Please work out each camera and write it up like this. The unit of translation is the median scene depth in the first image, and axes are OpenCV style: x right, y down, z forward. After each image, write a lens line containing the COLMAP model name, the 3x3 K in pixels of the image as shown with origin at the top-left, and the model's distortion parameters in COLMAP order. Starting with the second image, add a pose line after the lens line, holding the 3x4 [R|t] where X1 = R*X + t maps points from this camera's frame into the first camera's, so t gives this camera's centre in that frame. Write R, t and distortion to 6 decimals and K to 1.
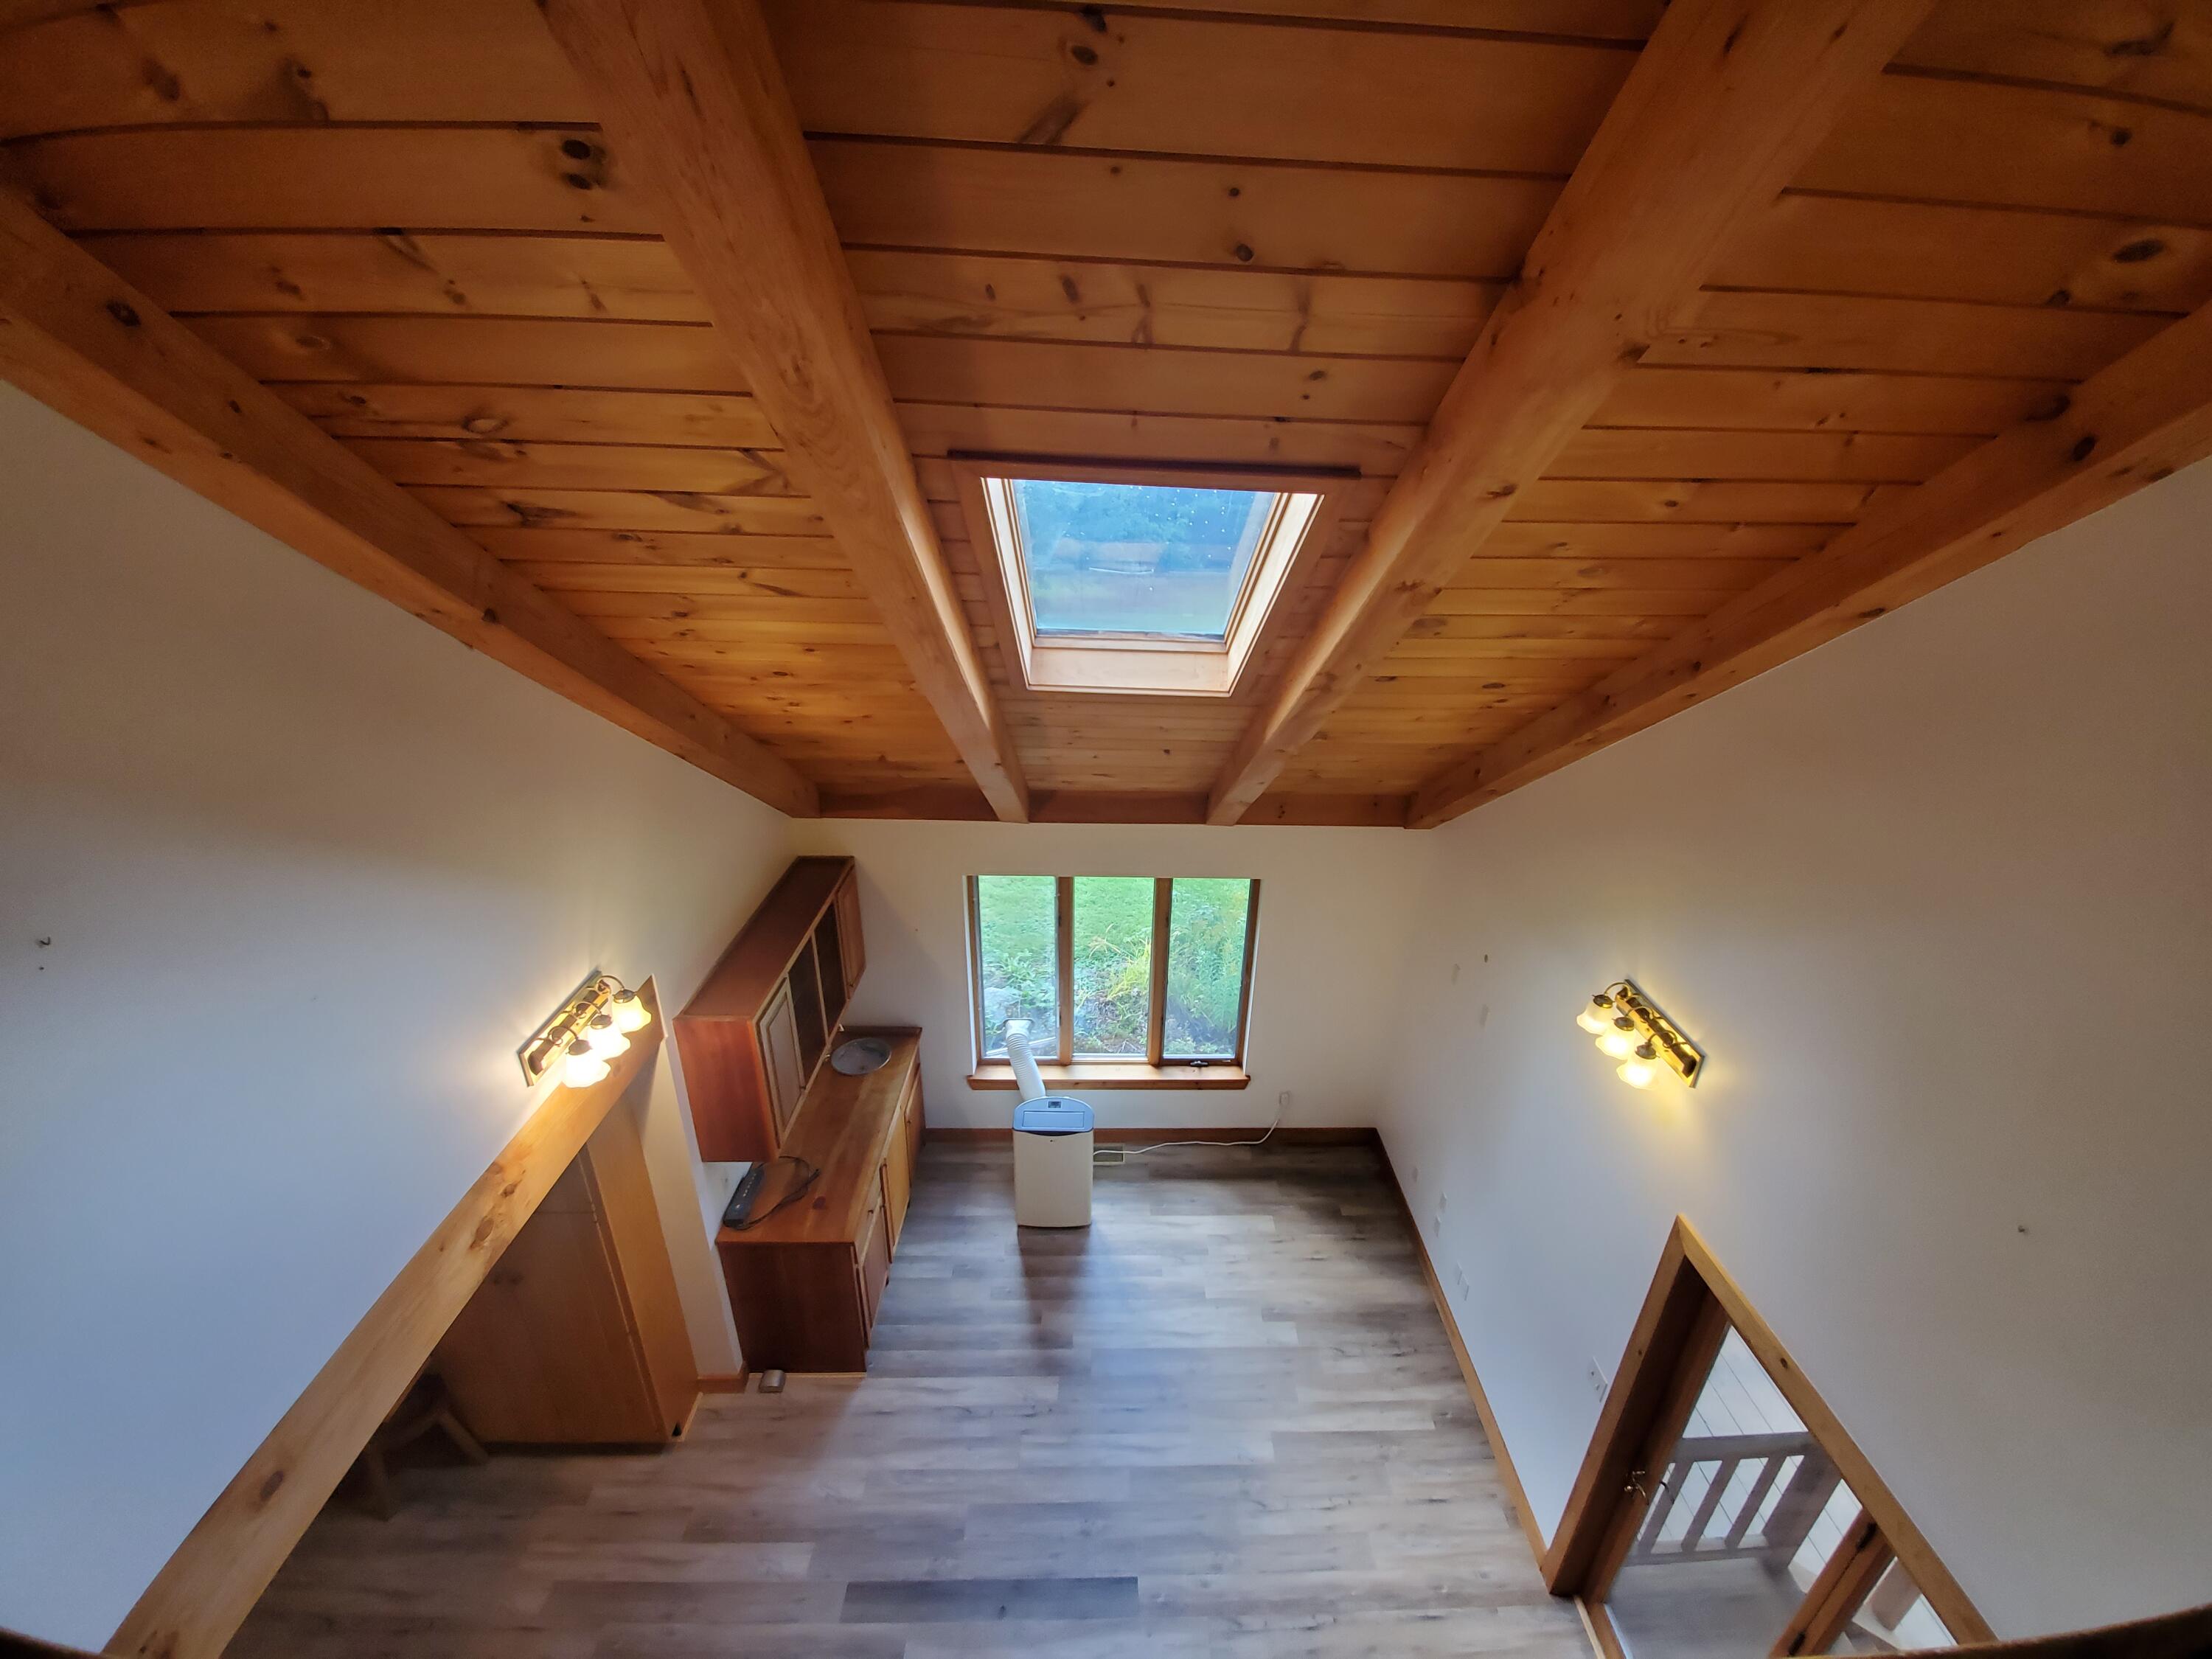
lens RADIAL K [[884.7, 0, 1129.5], [0, 884.7, 818.4], [0, 0, 1]] dist [-0.029393, -0.000825]
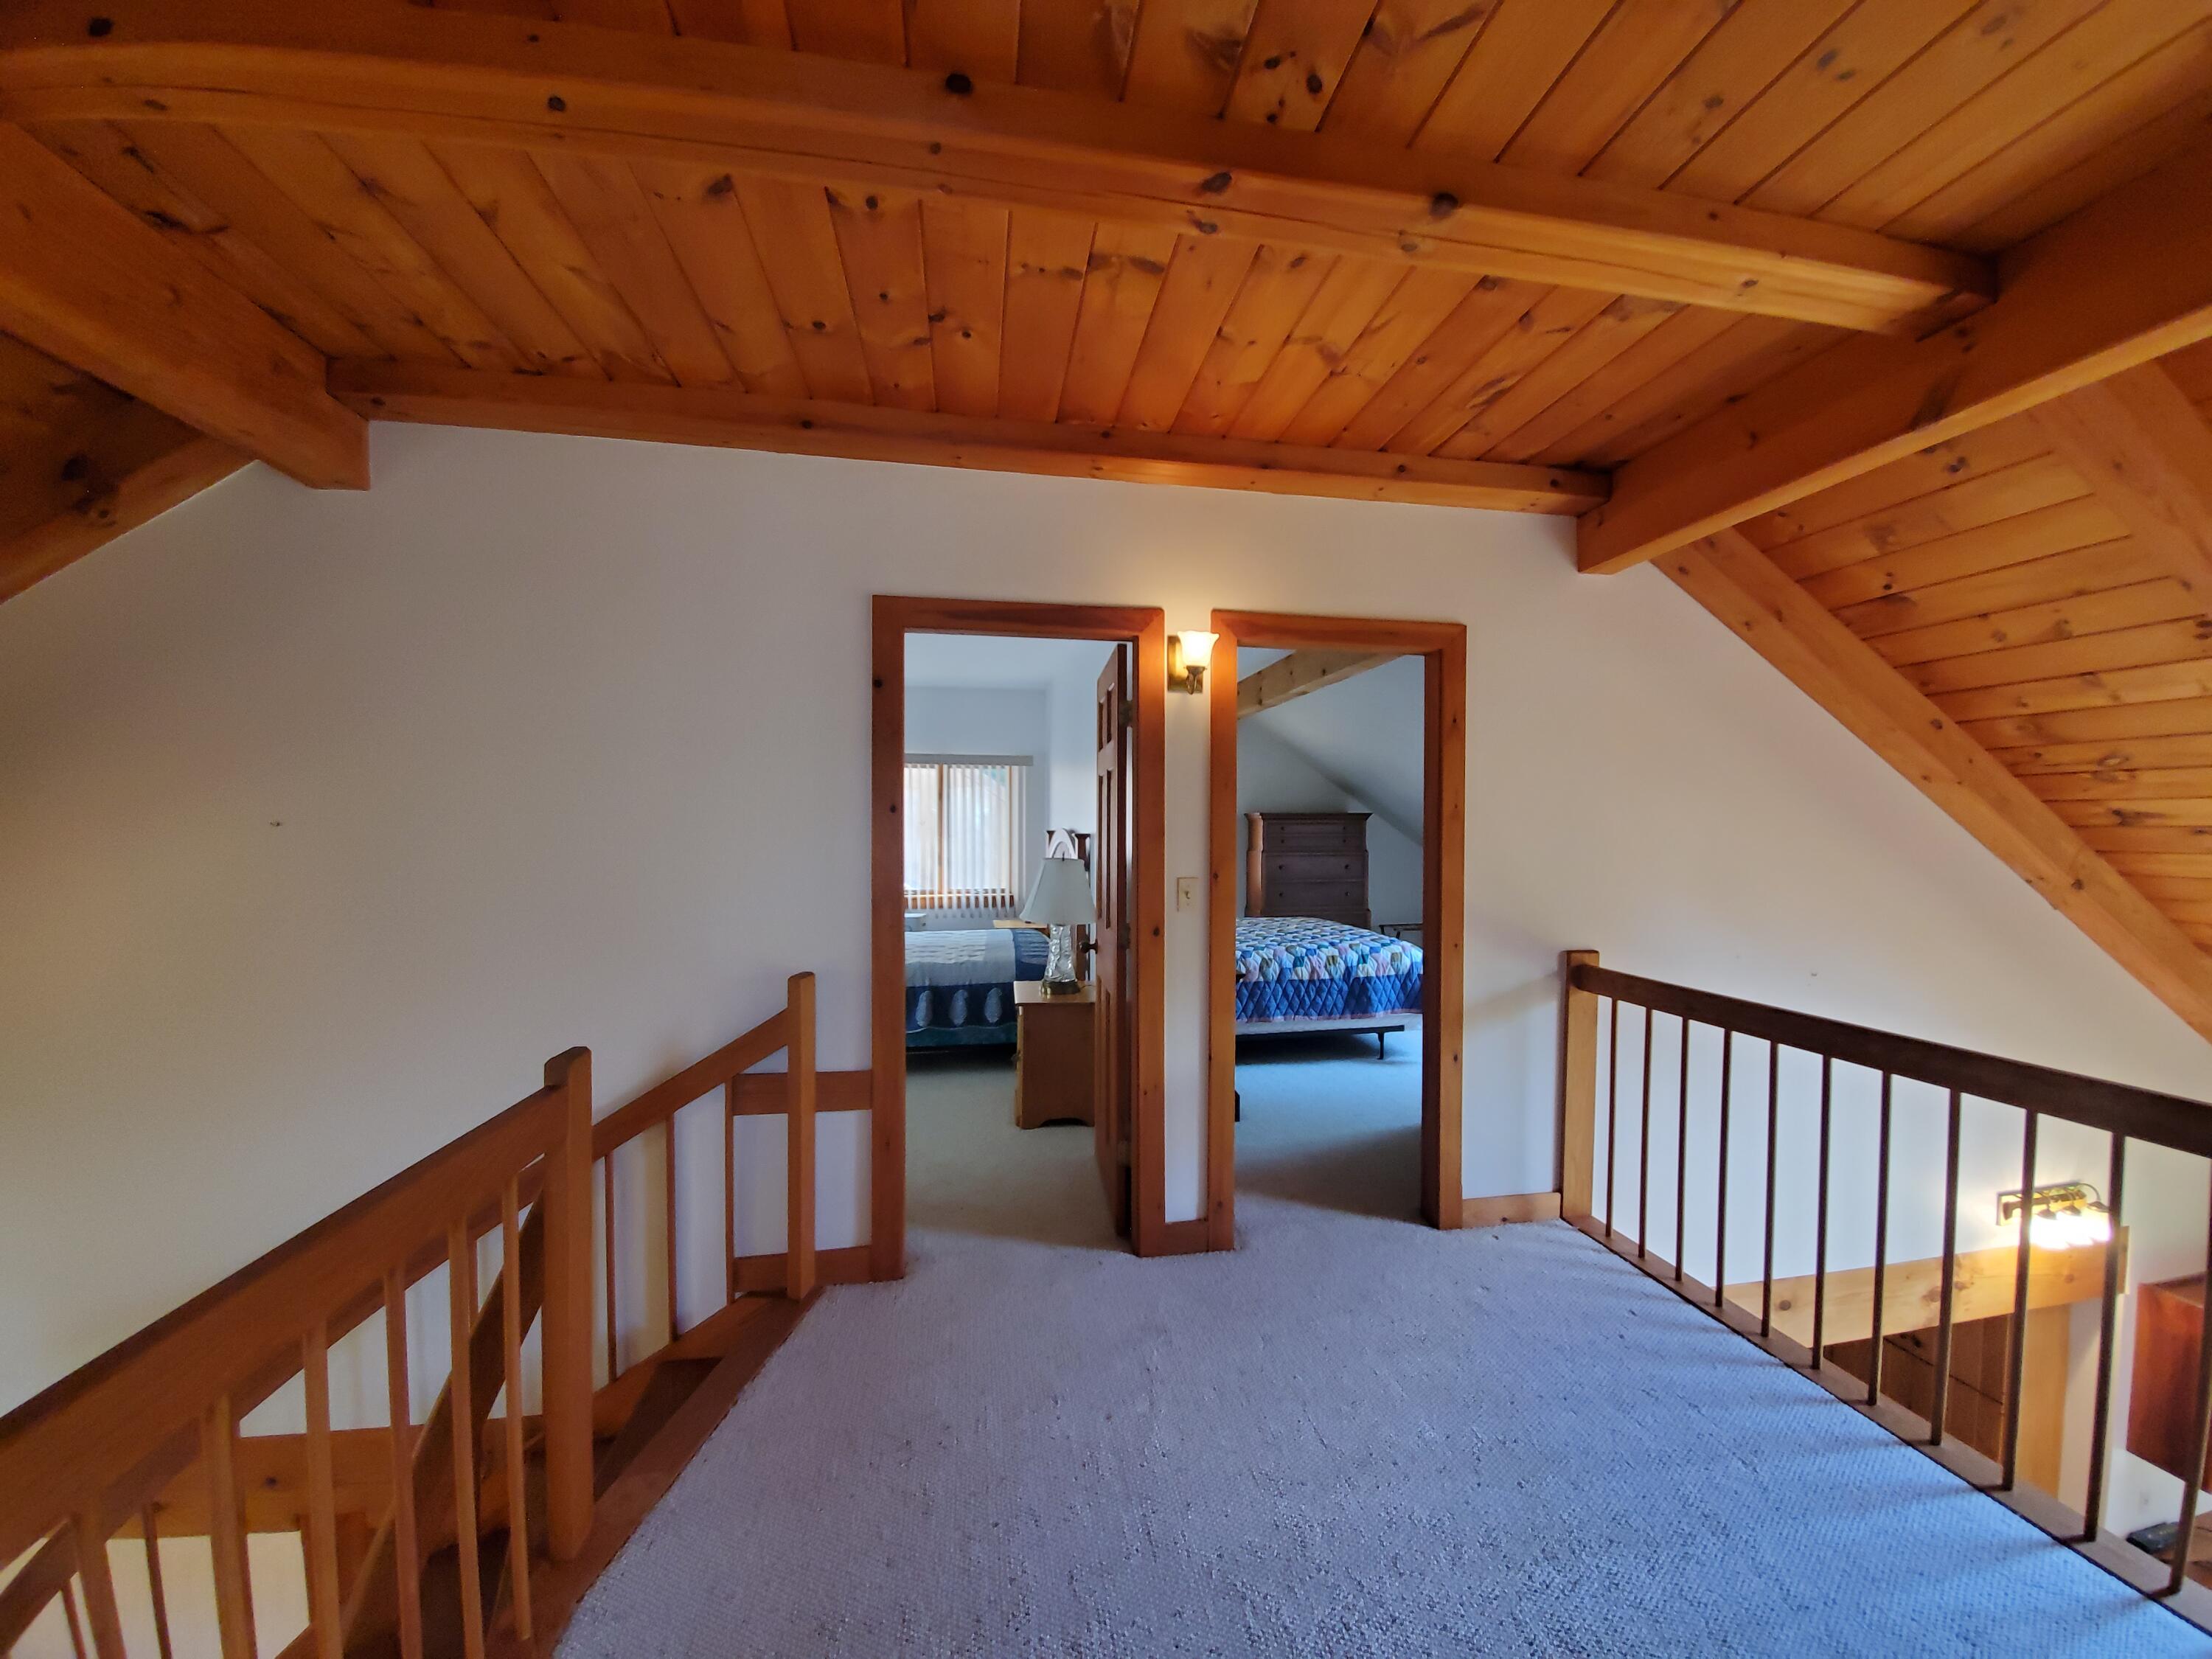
lens RADIAL K [[884.7, 0, 1121.9], [0, 884.7, 850.5], [0, 0, 1]] dist [-0.029393, -0.000825]
pose [[0.133584, -0.009839, -0.990989, 0.742167], [-0.394608, 0.916735, -0.062295, 0.653358], [0.909087, 0.399374, 0.118579, -1.034485]]
